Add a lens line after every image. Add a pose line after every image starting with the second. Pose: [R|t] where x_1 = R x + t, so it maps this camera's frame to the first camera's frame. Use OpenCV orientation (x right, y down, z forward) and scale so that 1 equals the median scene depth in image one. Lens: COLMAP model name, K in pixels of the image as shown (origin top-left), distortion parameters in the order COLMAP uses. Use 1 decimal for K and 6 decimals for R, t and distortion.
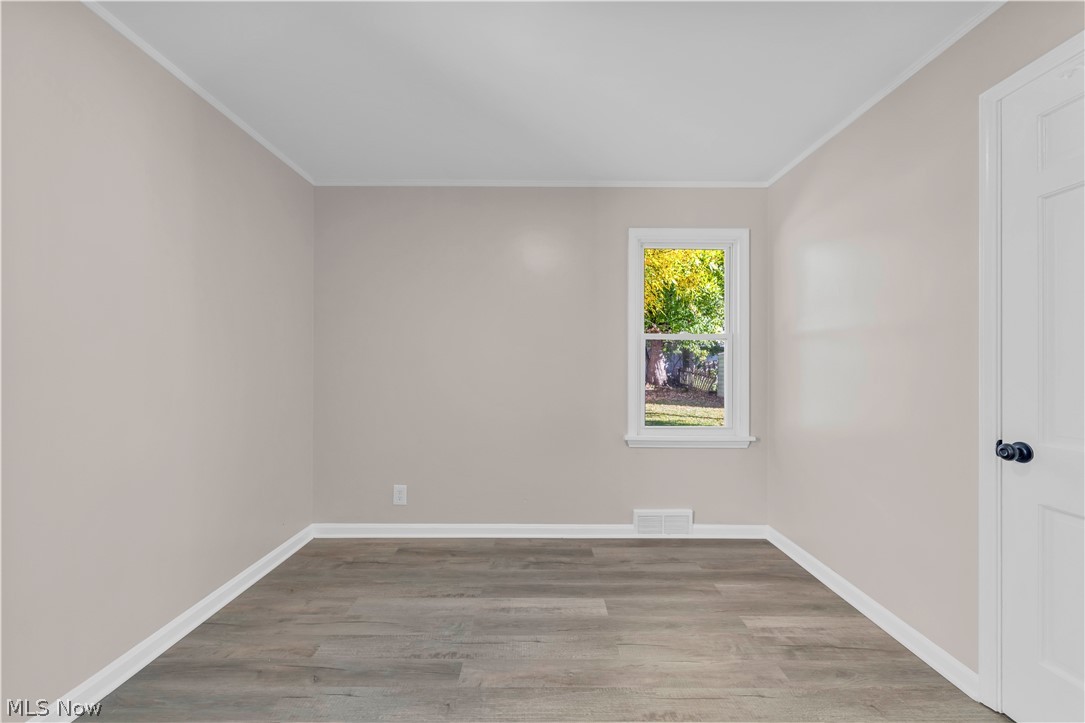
lens RADIAL K [[444.9, 0, 543.2], [0, 444.9, 364.0], [0, 0, 1]] dist [0.000466, -0.000486]
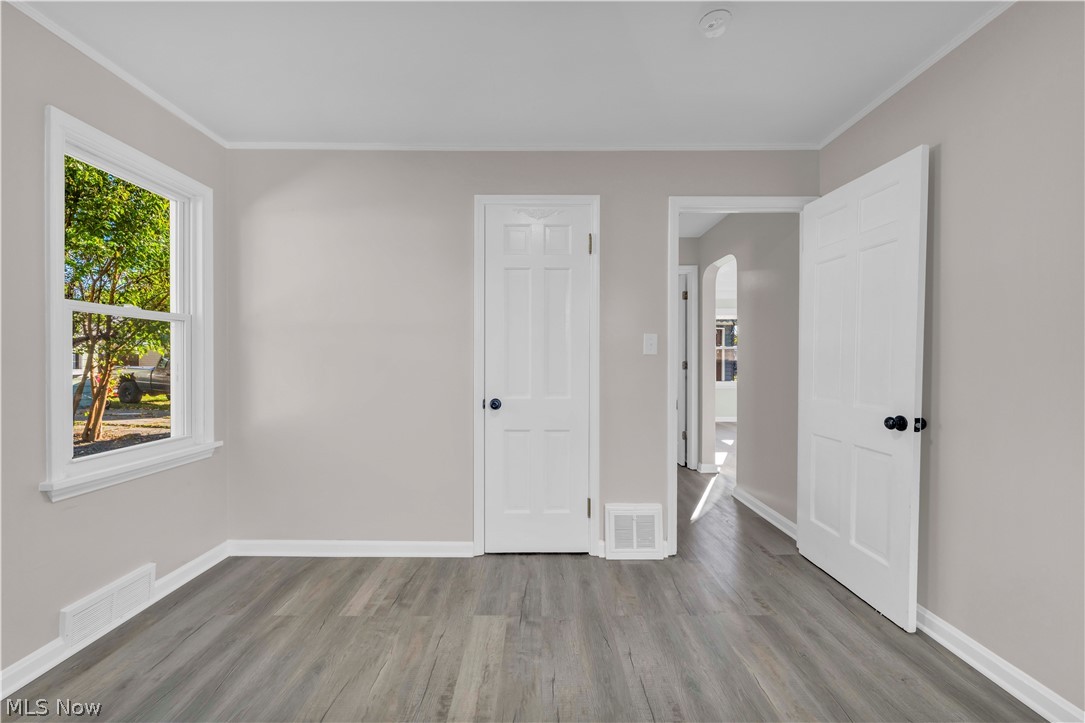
lens RADIAL K [[444.9, 0, 543.1], [0, 444.9, 361.2], [0, 0, 1]] dist [0.000466, -0.000486]
pose [[-0.010967, -0.006936, 0.999916, -0.544886], [-0.007035, 0.999952, 0.006859, 0.005567], [-0.999915, -0.006960, -0.011015, 0.592516]]
